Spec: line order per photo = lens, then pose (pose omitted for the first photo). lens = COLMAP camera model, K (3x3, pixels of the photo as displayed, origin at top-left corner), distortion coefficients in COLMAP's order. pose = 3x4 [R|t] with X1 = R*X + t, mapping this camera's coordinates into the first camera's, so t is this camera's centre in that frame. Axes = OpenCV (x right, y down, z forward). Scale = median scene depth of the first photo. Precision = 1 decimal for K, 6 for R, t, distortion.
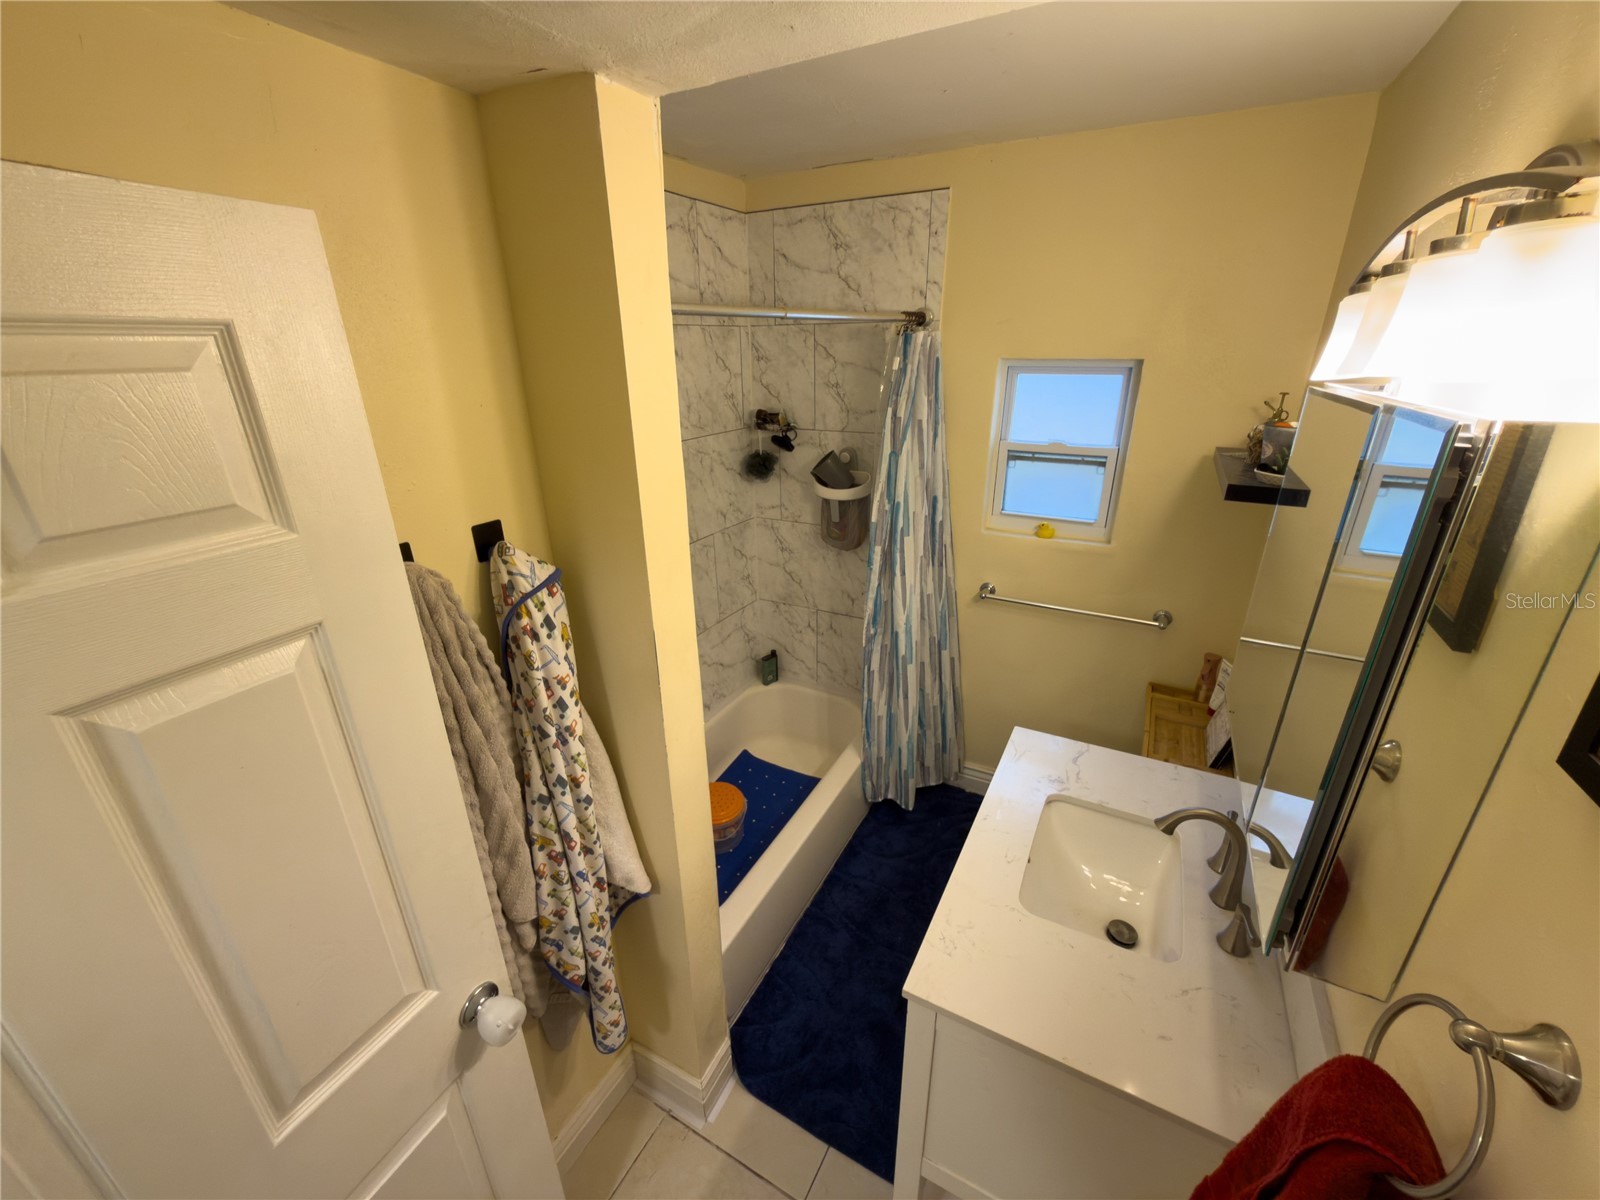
lens RADIAL K [[634.7, 0, 802.8], [0, 634.7, 600.0], [0, 0, 1]] dist [-0.001218, -0.000167]
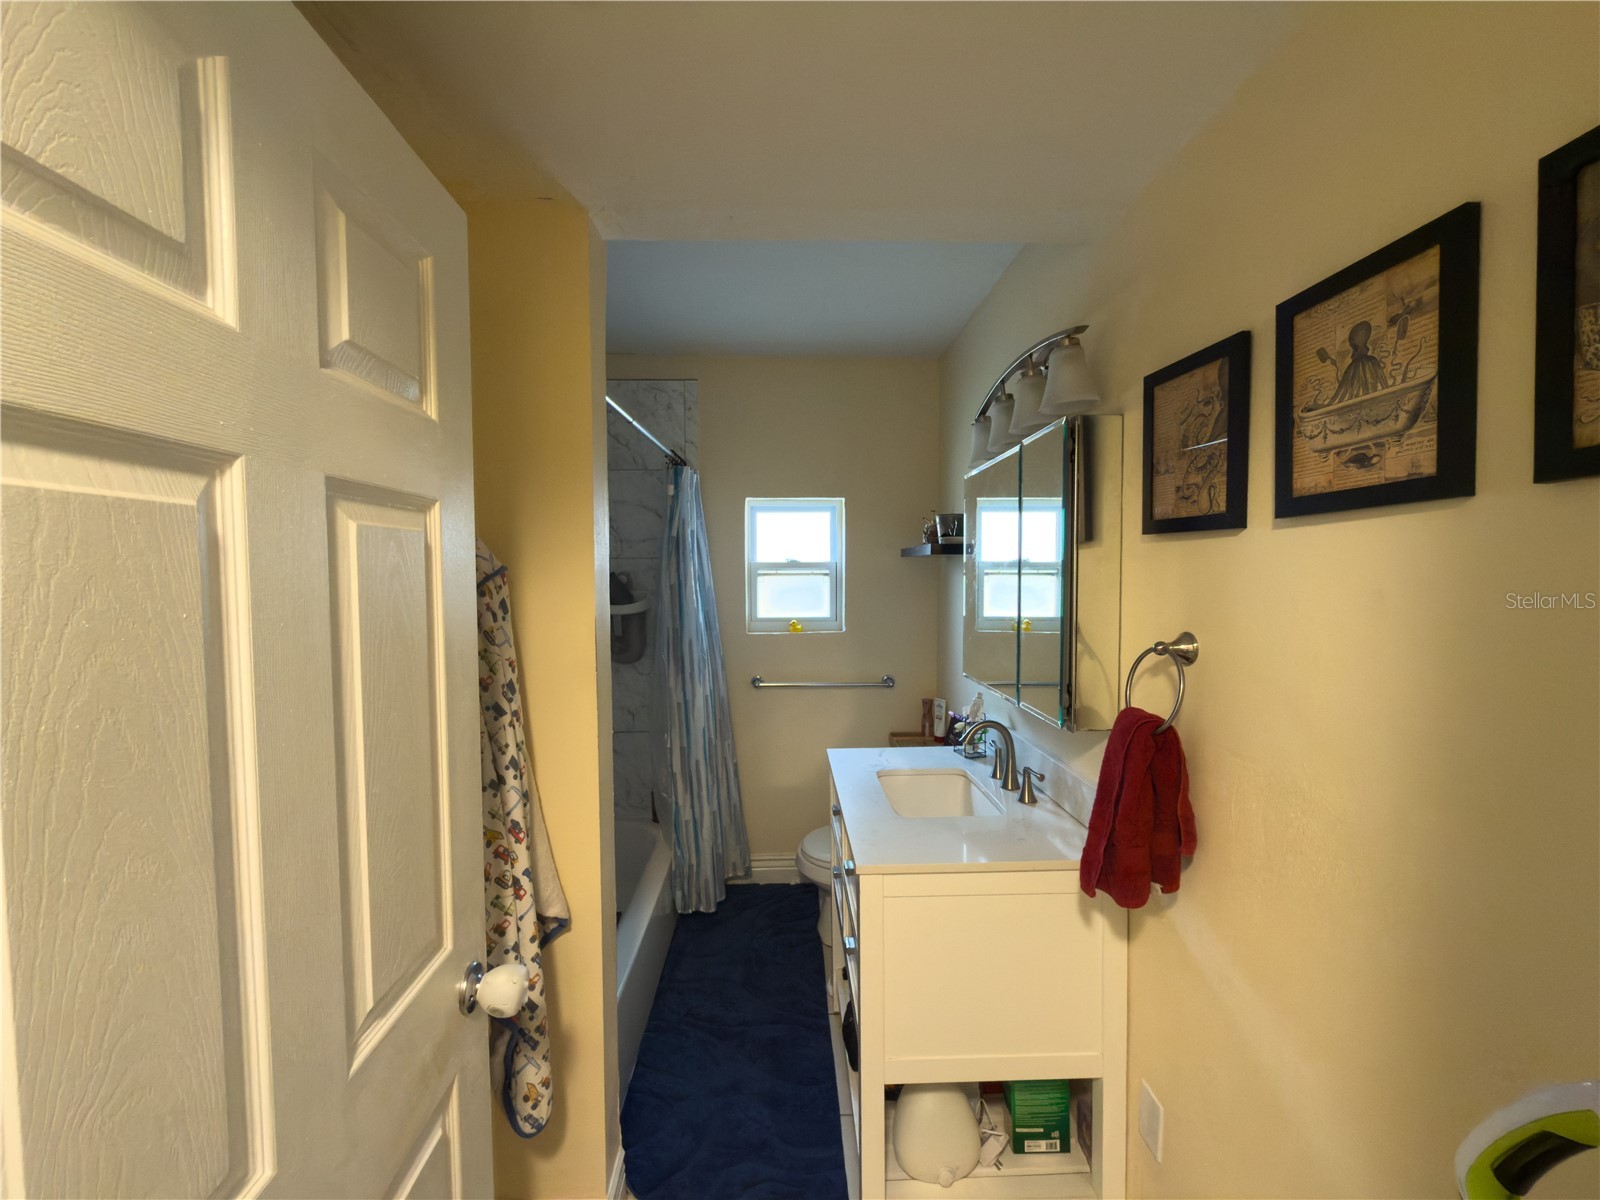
lens RADIAL K [[634.7, 0, 802.8], [0, 634.7, 600.0], [0, 0, 1]] dist [-0.001218, -0.000167]
pose [[0.866529, -0.017106, 0.498833, -0.255509], [0.180950, 0.942190, -0.282021, 0.216805], [-0.465171, 0.334643, 0.819530, -0.063238]]
